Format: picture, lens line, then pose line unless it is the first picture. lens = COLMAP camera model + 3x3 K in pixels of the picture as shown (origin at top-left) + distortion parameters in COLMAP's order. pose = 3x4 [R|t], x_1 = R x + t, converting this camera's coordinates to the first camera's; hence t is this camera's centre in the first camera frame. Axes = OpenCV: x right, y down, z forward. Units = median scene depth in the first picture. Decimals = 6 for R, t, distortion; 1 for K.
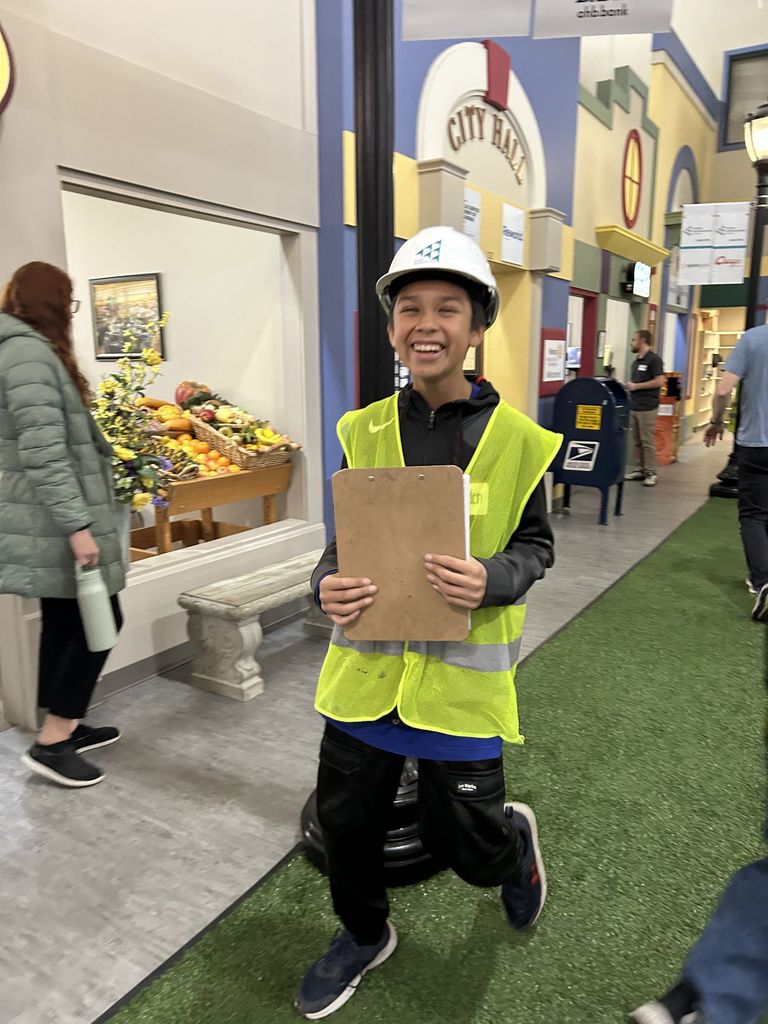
lens RADIAL K [[764.4, 0, 384.0], [0, 764.4, 512.0], [0, 0, 1]] dist [0.030280, -0.074872]
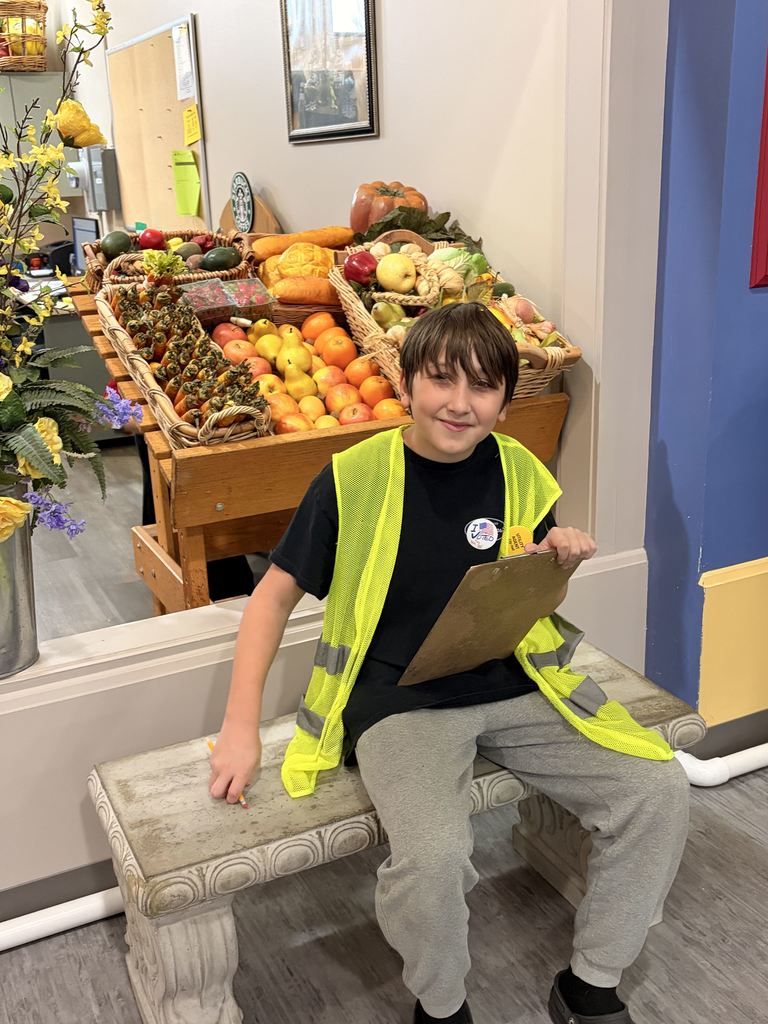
lens RADIAL K [[1079.8, 0, 384.0], [0, 1079.8, 512.0], [0, 0, 1]] dist [0.005847, 0.000444]
pose [[0.856072, 0.133049, -0.499438, 0.086508], [-0.065223, 0.986384, 0.150973, -0.085371], [0.512725, -0.096668, 0.853094, 0.493262]]
